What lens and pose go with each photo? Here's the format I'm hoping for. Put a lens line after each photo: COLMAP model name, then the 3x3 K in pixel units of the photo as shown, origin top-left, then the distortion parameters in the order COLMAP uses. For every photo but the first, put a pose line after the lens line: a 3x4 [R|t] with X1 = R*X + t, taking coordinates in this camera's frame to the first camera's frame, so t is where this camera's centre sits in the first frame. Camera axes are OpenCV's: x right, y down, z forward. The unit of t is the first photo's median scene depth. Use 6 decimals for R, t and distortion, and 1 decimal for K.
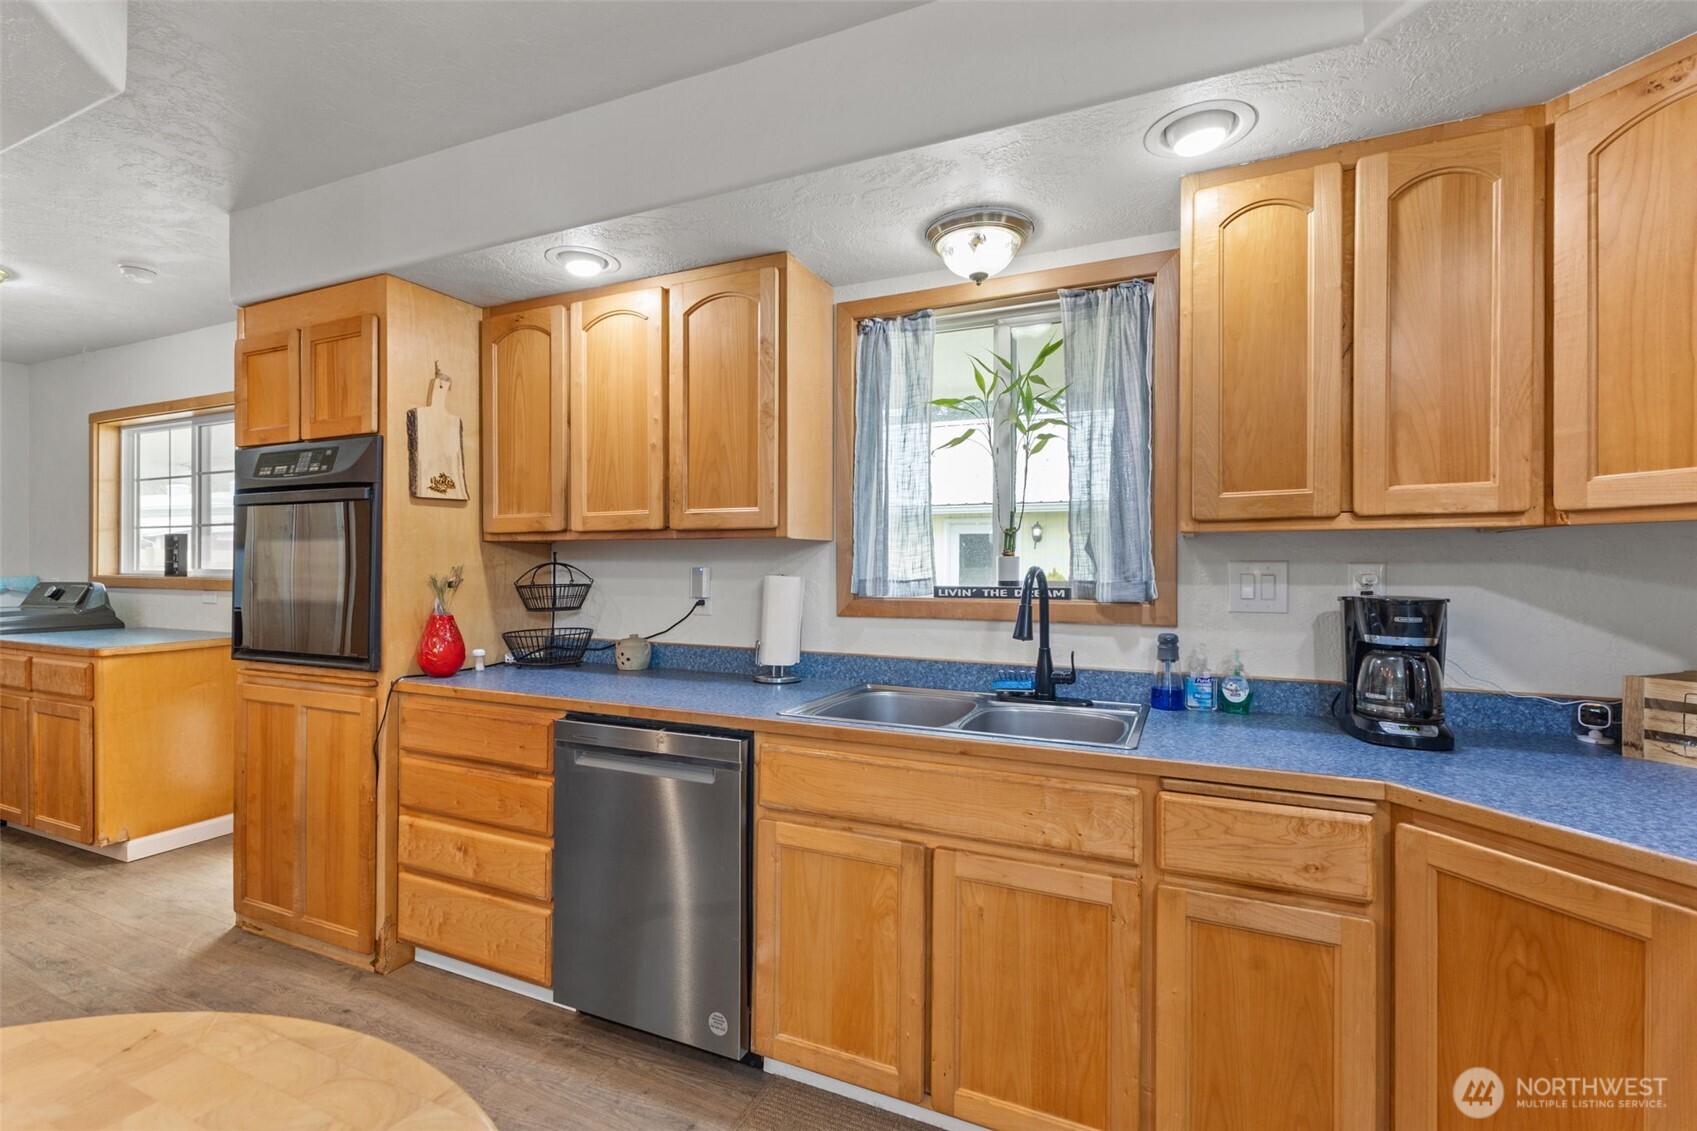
lens RADIAL K [[751.6, 0, 852.6], [0, 751.6, 574.2], [0, 0, 1]] dist [0.007416, -0.000539]
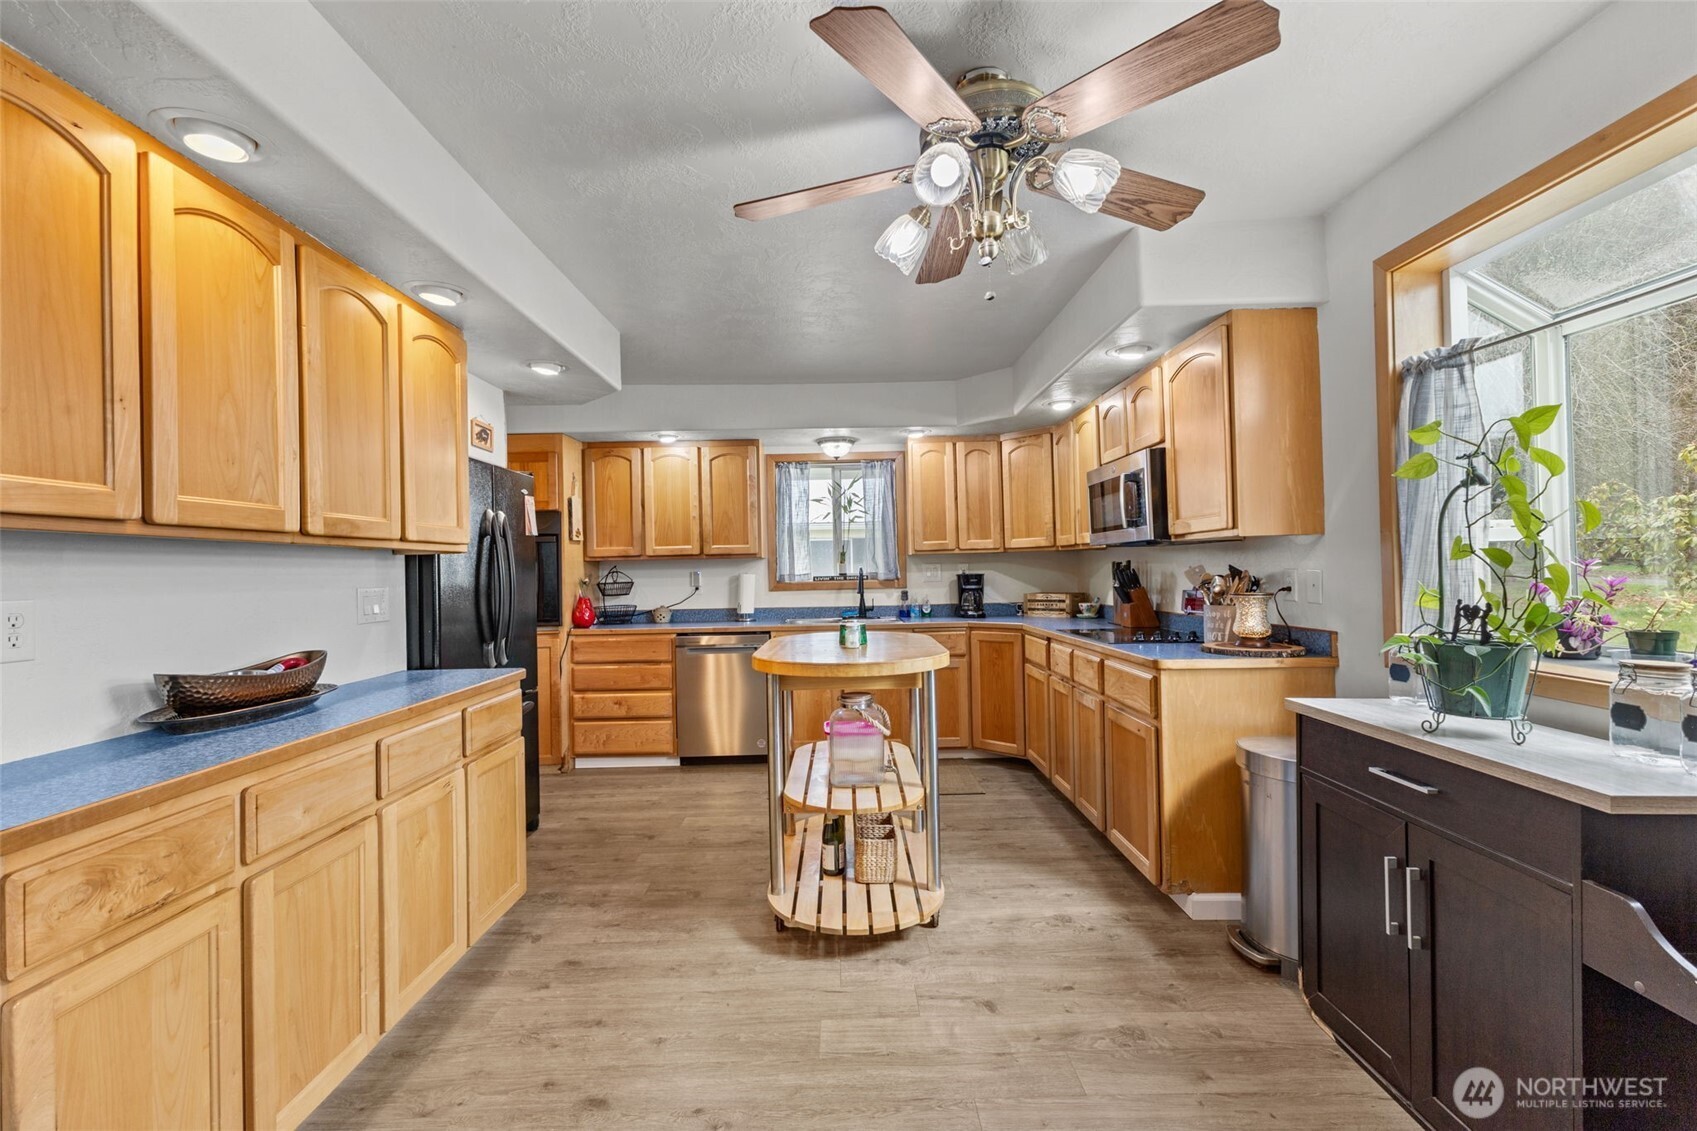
lens RADIAL K [[751.6, 0, 852.6], [0, 751.6, 574.2], [0, 0, 1]] dist [0.007416, -0.000539]
pose [[0.903201, -0.026443, 0.428403, -0.844731], [0.029494, 0.999565, -0.000485, 0.014284], [-0.428203, 0.013073, 0.903588, -1.280814]]
